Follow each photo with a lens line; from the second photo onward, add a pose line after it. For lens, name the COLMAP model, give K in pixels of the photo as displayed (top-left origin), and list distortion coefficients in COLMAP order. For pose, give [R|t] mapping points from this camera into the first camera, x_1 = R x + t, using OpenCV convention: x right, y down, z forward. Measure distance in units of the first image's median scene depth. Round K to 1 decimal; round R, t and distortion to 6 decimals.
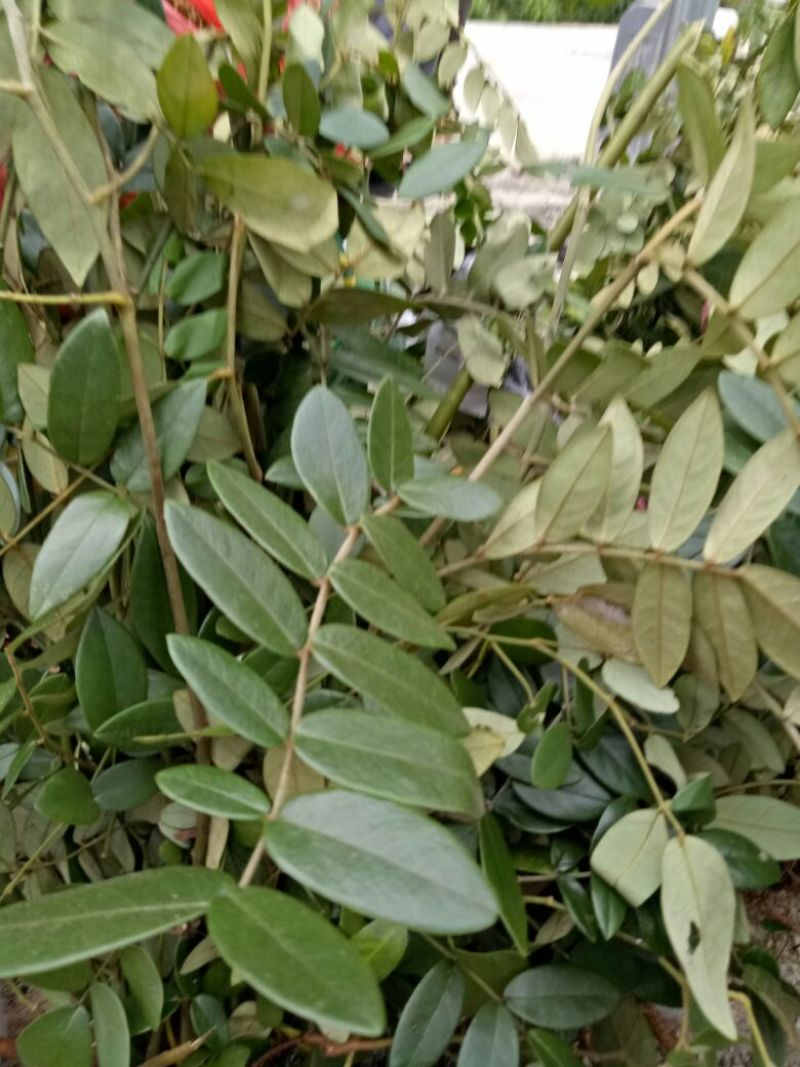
lens RADIAL K [[785.4, 0, 415.6], [0, 785.4, 526.4], [0, 0, 1]] dist [0.040703, -0.036341]
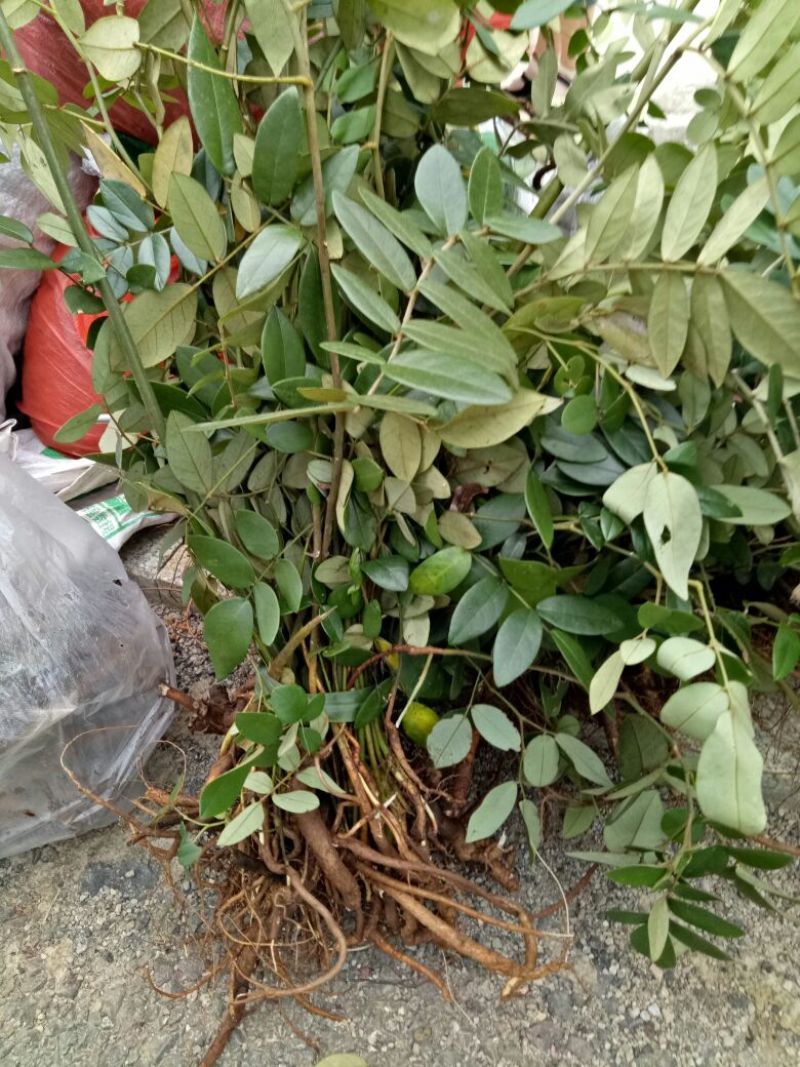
lens RADIAL K [[790.0, 0, 427.4], [0, 790.0, 533.2], [0, 0, 1]] dist [0.006115, 0.007104]
pose [[0.987765, 0.081612, -0.132891, 0.099533], [-0.072197, 0.994627, 0.074194, 0.384418], [0.138233, -0.063692, 0.988350, -0.424788]]
